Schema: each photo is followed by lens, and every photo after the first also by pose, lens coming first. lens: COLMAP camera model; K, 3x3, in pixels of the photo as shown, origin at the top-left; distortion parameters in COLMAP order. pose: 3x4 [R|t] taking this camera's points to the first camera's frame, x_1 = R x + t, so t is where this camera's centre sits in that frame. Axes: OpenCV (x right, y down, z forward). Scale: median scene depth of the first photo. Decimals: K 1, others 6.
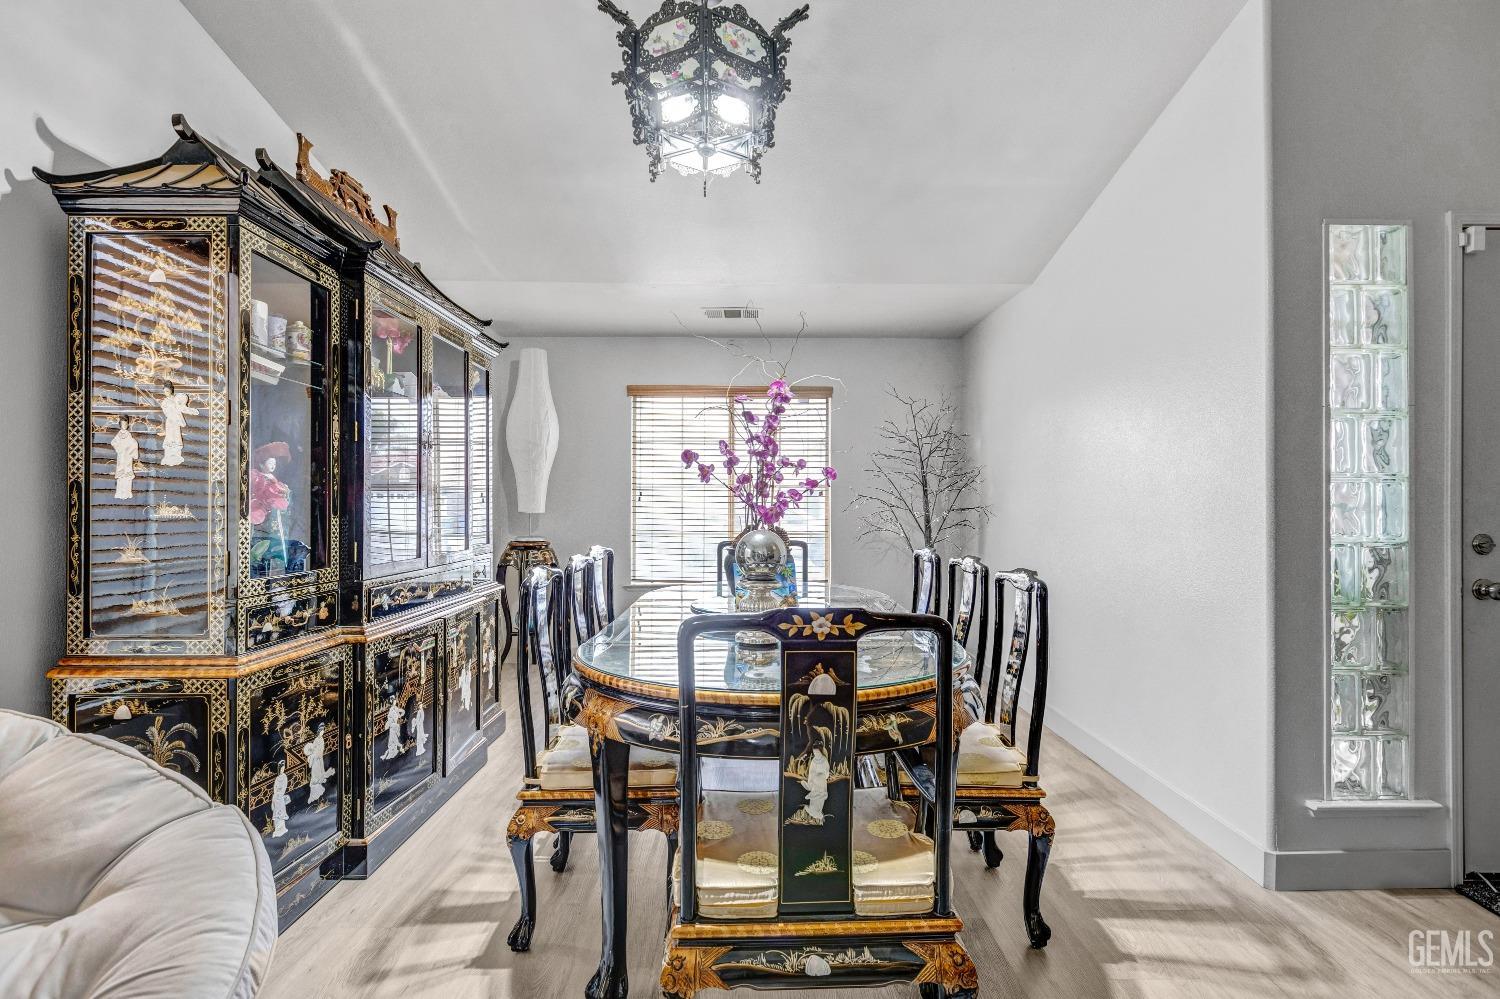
lens RADIAL K [[665.9, 0, 743.9], [0, 665.9, 499.5], [0, 0, 1]] dist [0.004735, -0.001943]
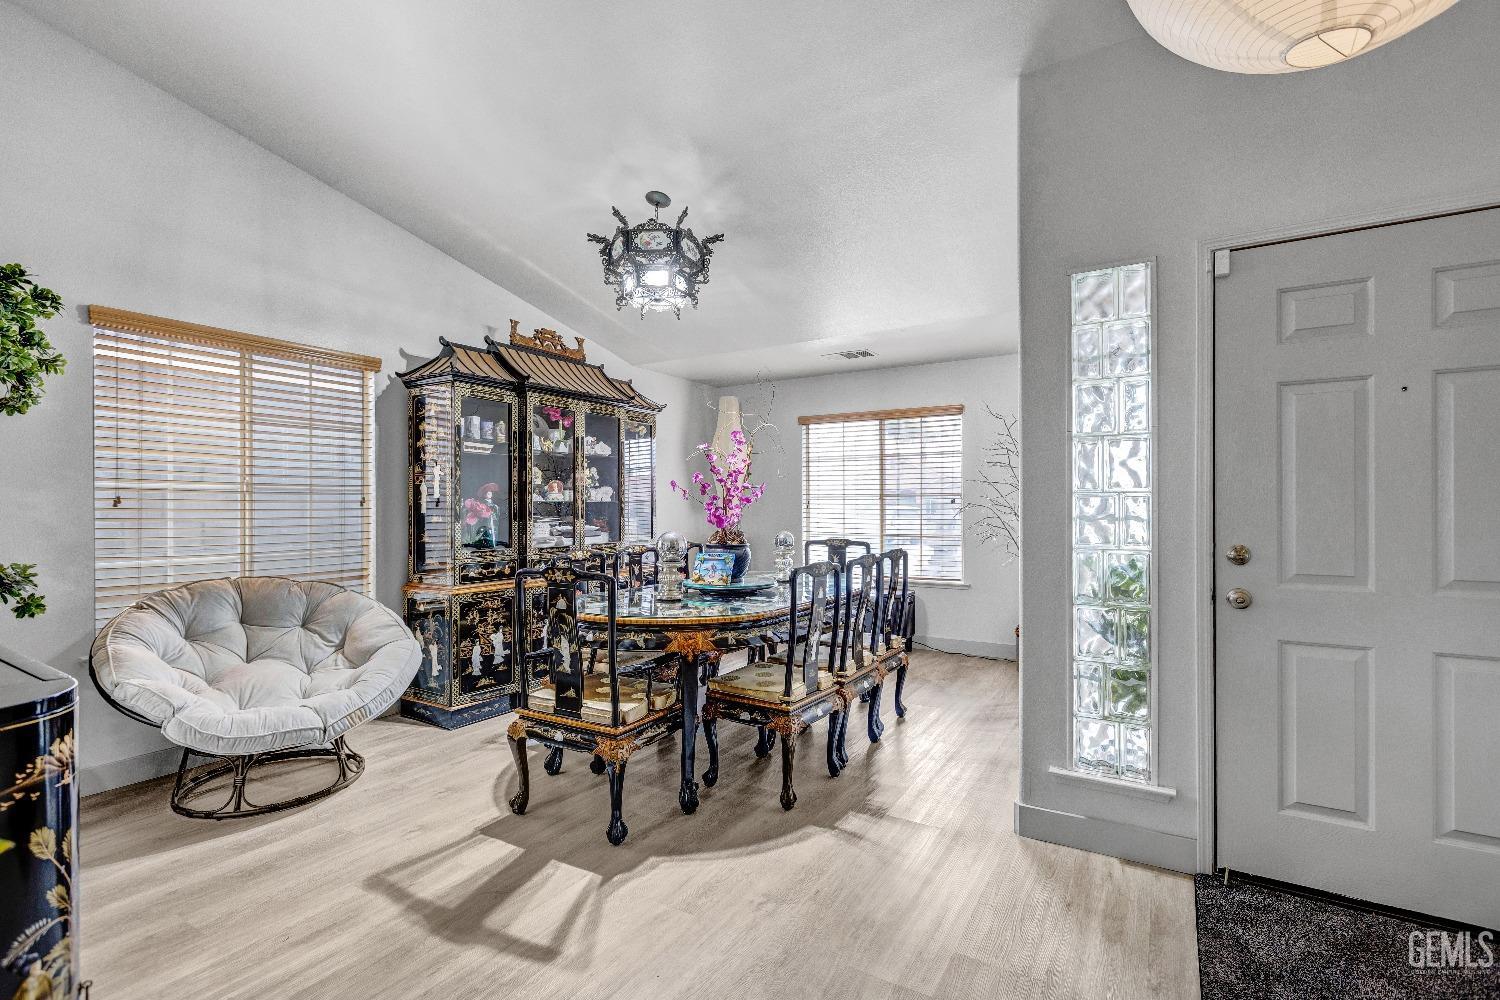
lens RADIAL K [[665.9, 0, 765.8], [0, 665.9, 504.2], [0, 0, 1]] dist [0.004735, -0.001943]
pose [[0.853860, -0.006629, -0.520461, 1.096228], [0.008824, 0.999960, 0.001740, -0.022404], [0.520428, -0.006078, 0.853884, -0.284688]]
